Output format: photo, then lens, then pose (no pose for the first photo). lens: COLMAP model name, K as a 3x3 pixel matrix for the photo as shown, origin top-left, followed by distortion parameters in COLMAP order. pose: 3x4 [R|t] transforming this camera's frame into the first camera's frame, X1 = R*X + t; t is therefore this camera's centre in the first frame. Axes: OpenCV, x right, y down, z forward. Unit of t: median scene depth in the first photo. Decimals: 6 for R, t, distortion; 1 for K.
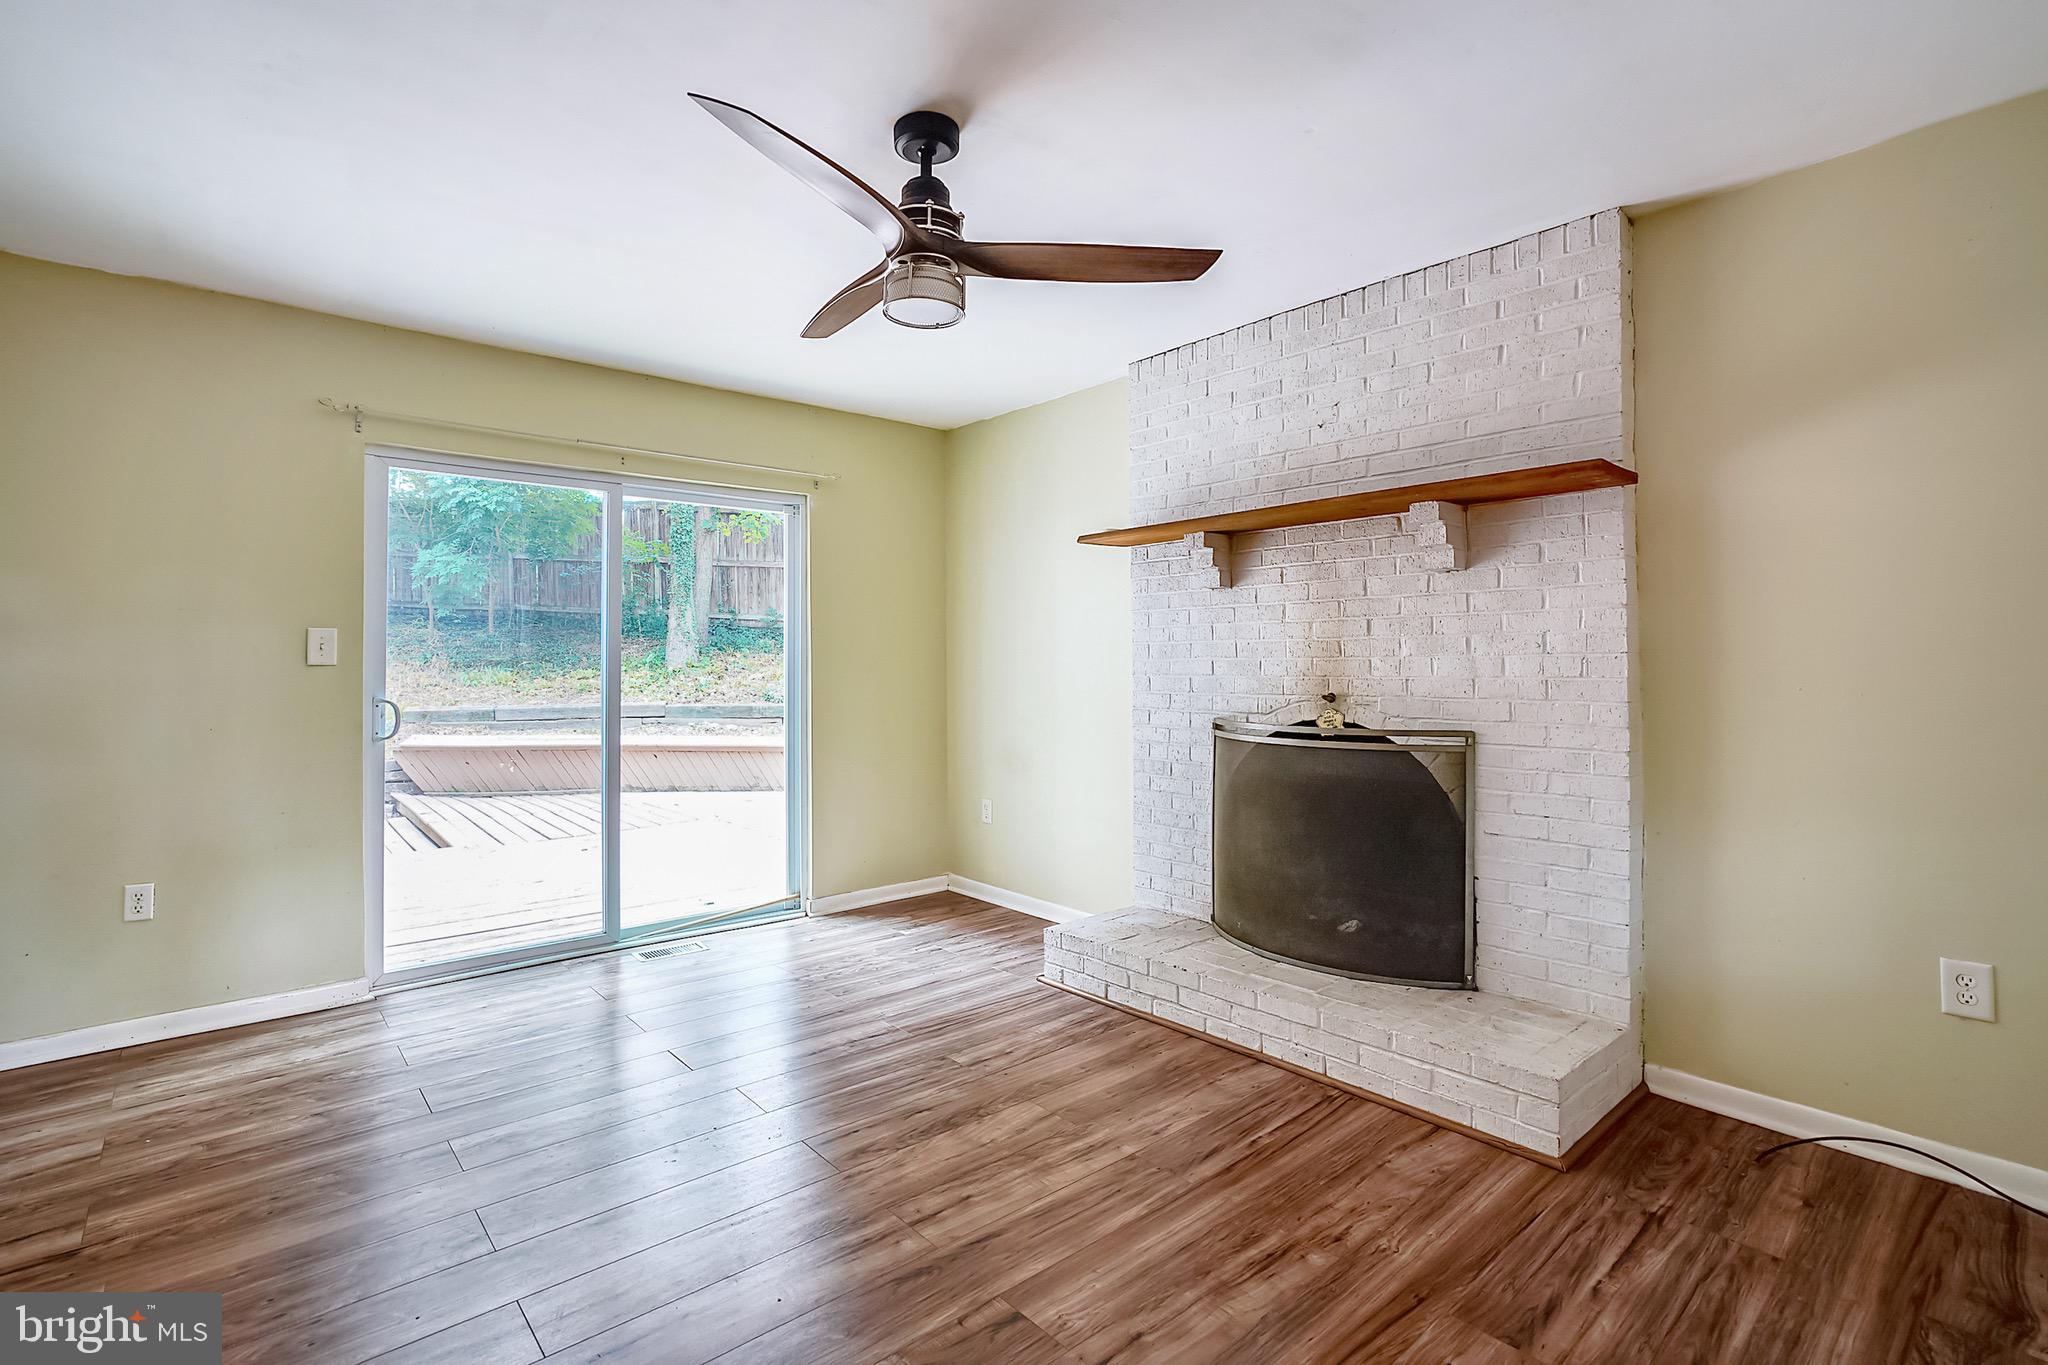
lens RADIAL K [[959.2, 0, 1019.7], [0, 959.2, 653.4], [0, 0, 1]] dist [-0.041649, 0.024238]
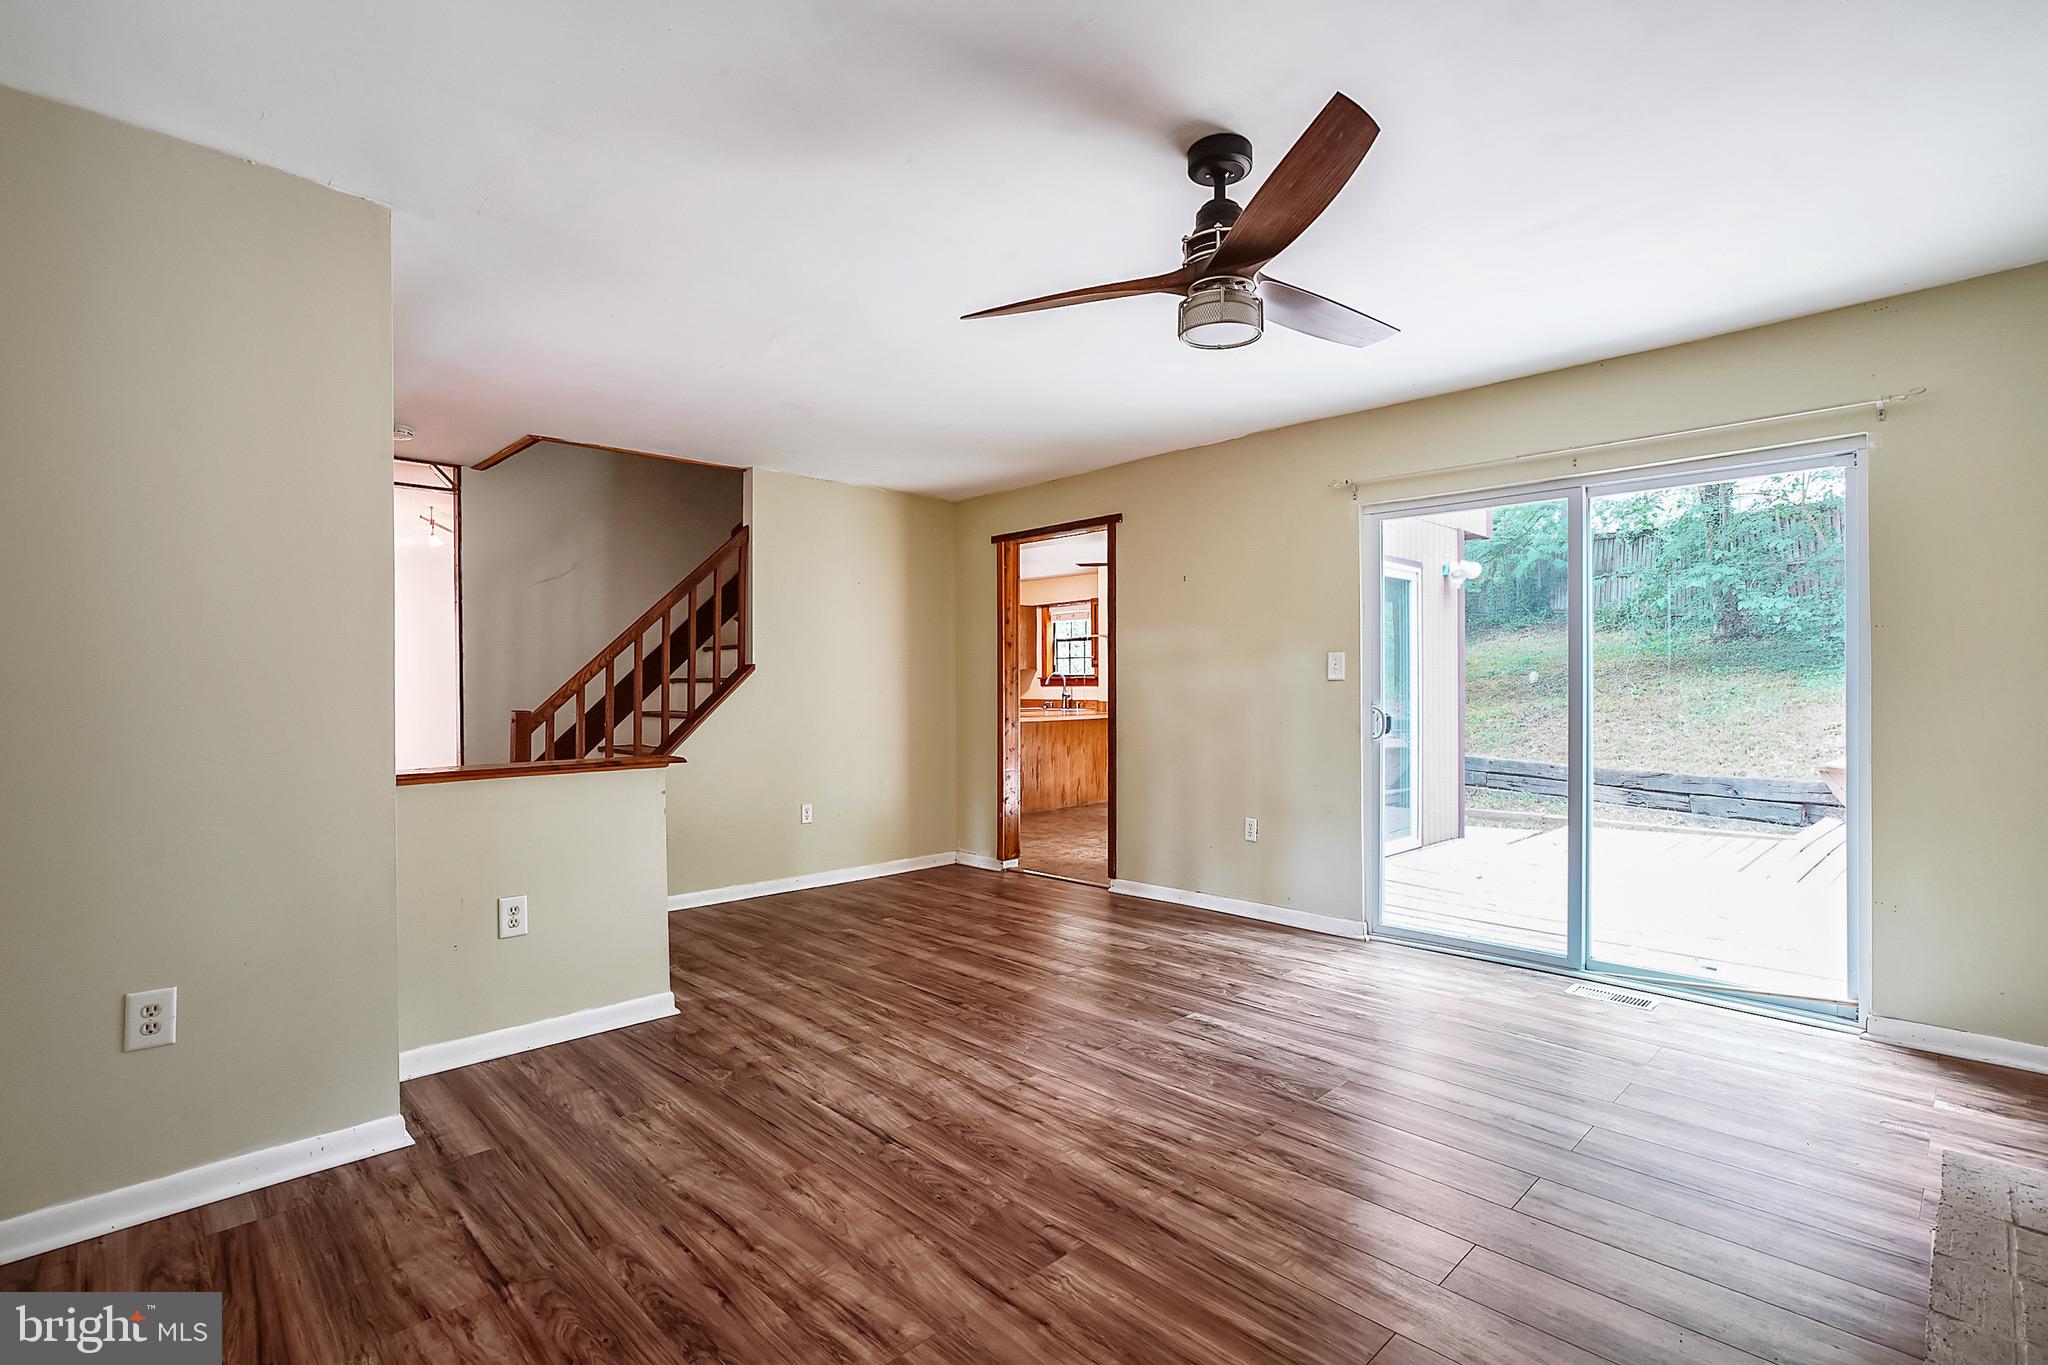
lens RADIAL K [[959.2, 0, 1019.7], [0, 959.2, 653.4], [0, 0, 1]] dist [-0.041649, 0.024238]
pose [[0.055664, -0.029683, -0.998008, 0.684384], [0.016597, 0.999447, -0.028800, 0.005855], [0.998312, -0.014961, 0.056126, 0.531264]]
